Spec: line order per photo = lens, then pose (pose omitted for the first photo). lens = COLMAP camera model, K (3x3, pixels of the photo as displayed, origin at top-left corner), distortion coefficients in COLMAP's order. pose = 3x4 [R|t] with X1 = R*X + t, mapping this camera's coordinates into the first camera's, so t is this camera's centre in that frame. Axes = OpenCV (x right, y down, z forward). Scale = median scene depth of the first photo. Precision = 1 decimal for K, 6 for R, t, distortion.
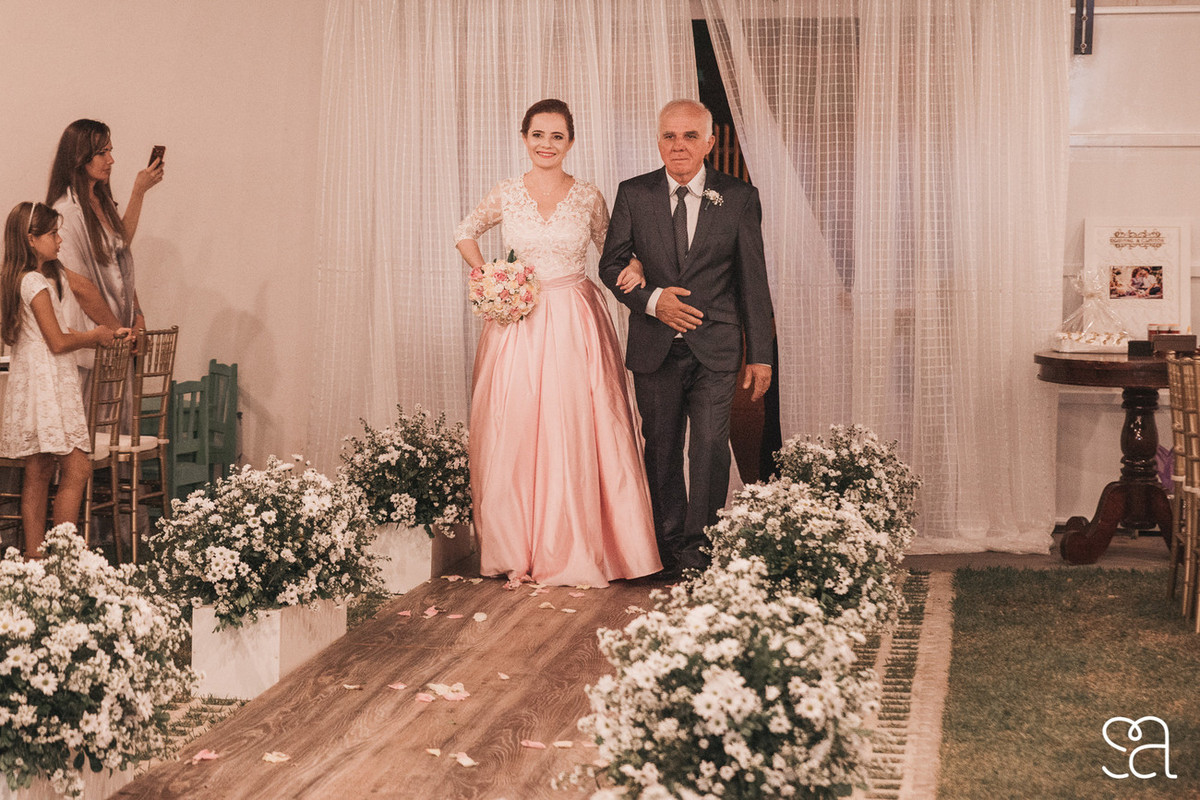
lens RADIAL K [[2563.0, 0, 533.4], [0, 2563.0, 317.1], [0, 0, 1]] dist [0.177831, 0.222273]
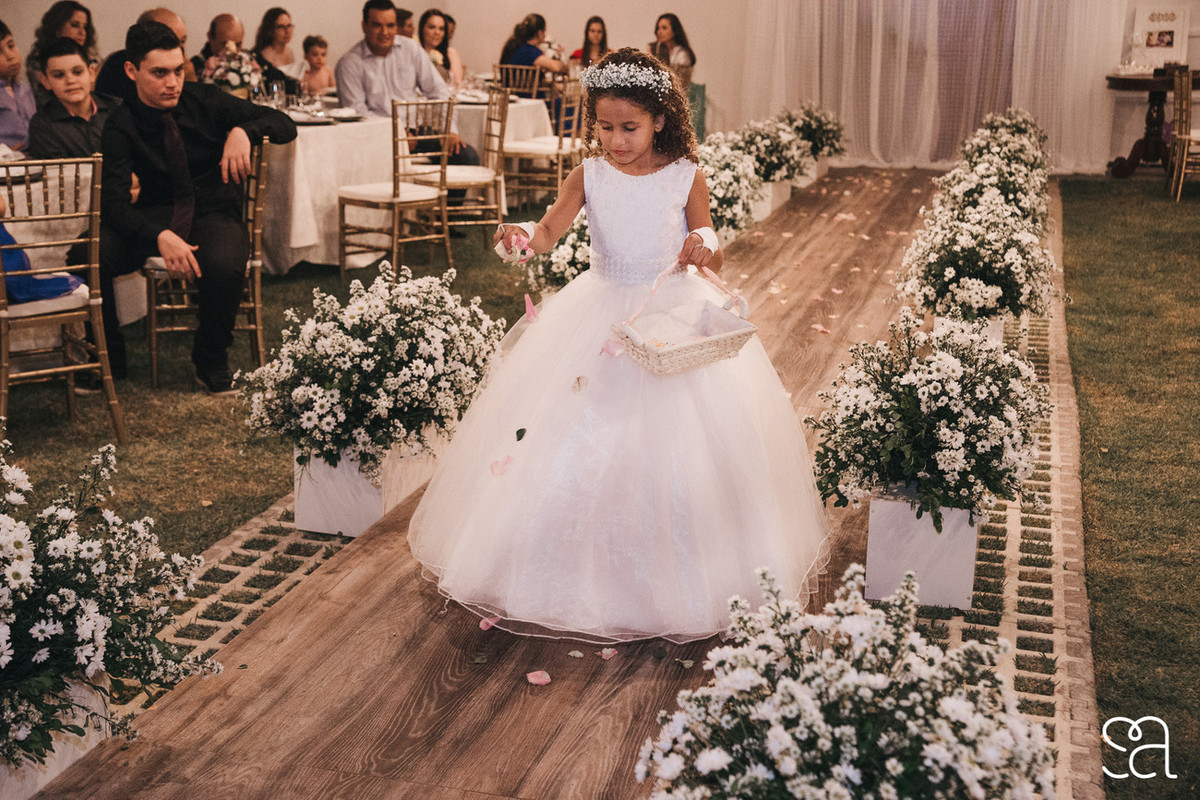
lens RADIAL K [[1542.8, 0, 600.0], [0, 1542.8, 400.0], [0, 0, 1]] dist [0.003682, 0.306769]
pose [[0.995306, 0.021288, -0.094410, -0.118329], [-0.001749, 0.979305, 0.202381, 0.024742], [0.096764, -0.201266, 0.974745, -0.413646]]
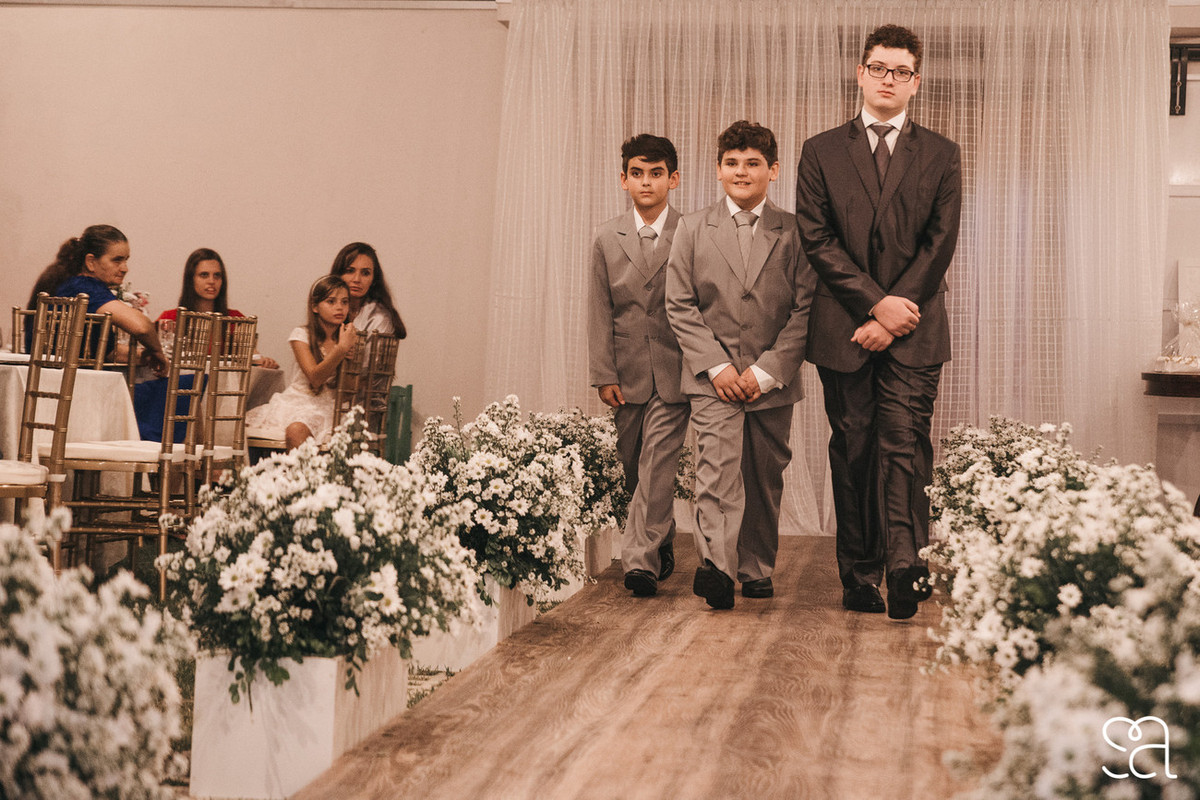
lens RADIAL K [[2756.2, 0, 680.0], [0, 2756.2, 397.5], [0, 0, 1]] dist [0.160170, 0.347597]
pose [[0.994709, 0.012476, 0.101971, -0.187767], [-0.008521, 0.999198, -0.039127, 0.105679], [-0.102377, 0.038051, 0.994018, -0.272724]]
